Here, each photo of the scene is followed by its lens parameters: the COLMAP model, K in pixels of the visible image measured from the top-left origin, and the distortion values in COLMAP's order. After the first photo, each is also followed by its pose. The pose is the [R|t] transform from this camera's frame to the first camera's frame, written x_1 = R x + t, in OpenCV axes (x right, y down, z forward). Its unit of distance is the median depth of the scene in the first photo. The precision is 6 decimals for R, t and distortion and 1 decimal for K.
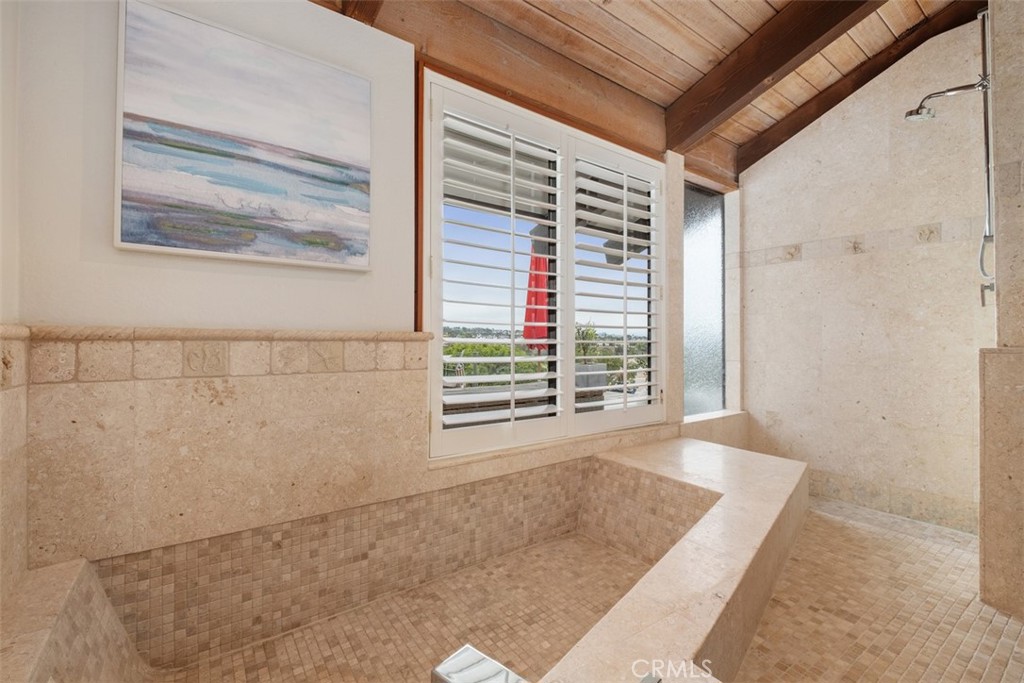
lens RADIAL K [[432.8, 0, 509.4], [0, 432.8, 339.0], [0, 0, 1]] dist [-0.003889, -0.003233]
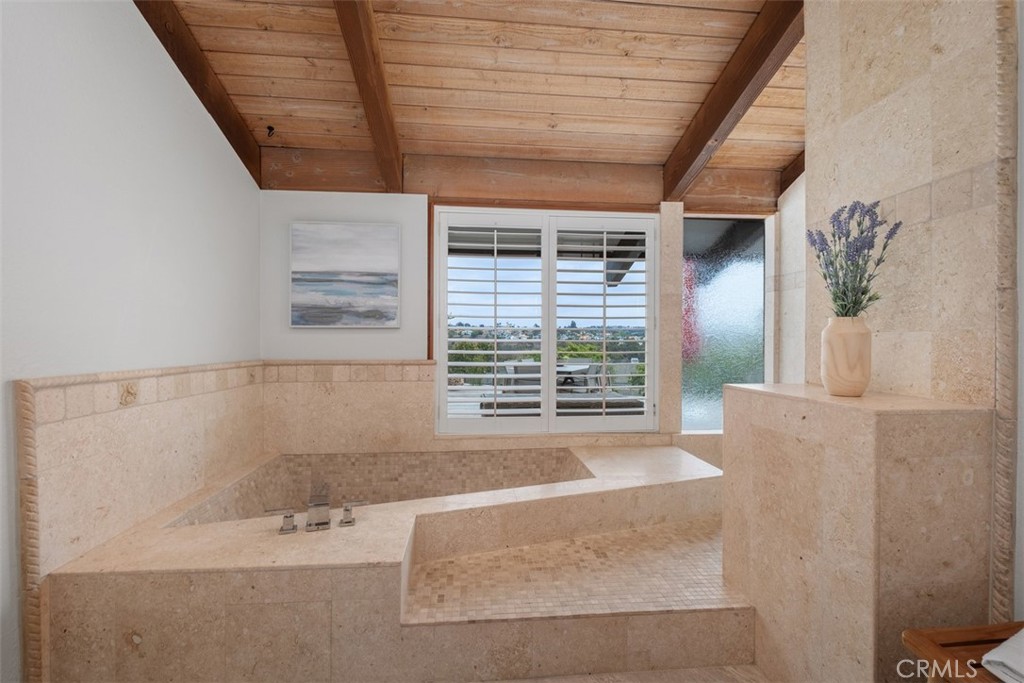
lens RADIAL K [[432.8, 0, 517.4], [0, 432.8, 344.0], [0, 0, 1]] dist [-0.003889, -0.003233]
pose [[0.880904, 0.001152, -0.473293, 1.015452], [0.001016, 0.999990, 0.004326, -0.094698], [0.473293, -0.004292, 0.880894, -0.403763]]
